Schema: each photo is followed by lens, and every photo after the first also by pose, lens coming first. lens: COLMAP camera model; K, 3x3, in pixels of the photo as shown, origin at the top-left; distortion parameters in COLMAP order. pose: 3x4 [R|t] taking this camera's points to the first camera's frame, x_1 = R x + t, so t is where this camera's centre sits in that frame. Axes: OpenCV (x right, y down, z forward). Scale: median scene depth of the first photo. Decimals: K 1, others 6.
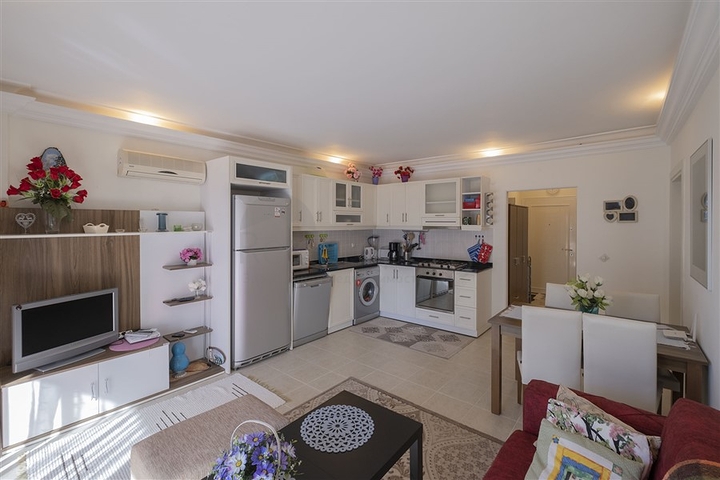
lens RADIAL K [[314.9, 0, 359.4], [0, 314.9, 226.4], [0, 0, 1]] dist [0.000318, 0.000053]
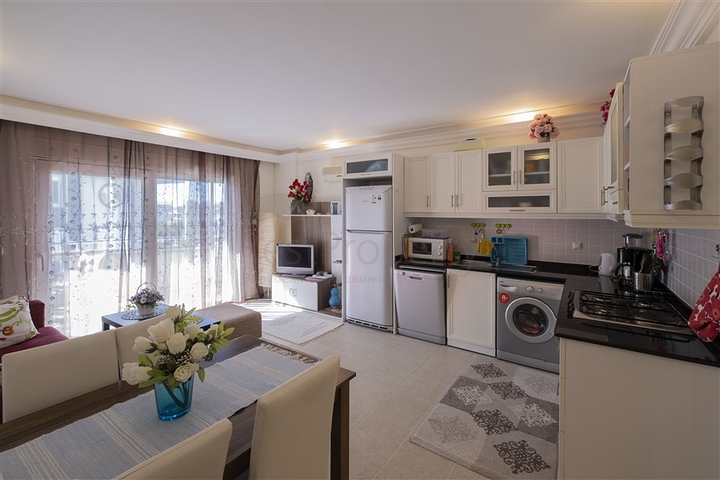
lens RADIAL K [[319.4, 0, 360.2], [0, 319.4, 212.3], [0, 0, 1]] dist [-0.000206, -0.000013]
pose [[0.107168, 0.008949, -0.994201, 0.670085], [-0.004735, 0.999953, 0.008490, -0.006846], [0.994230, 0.003798, 0.107205, 0.660387]]
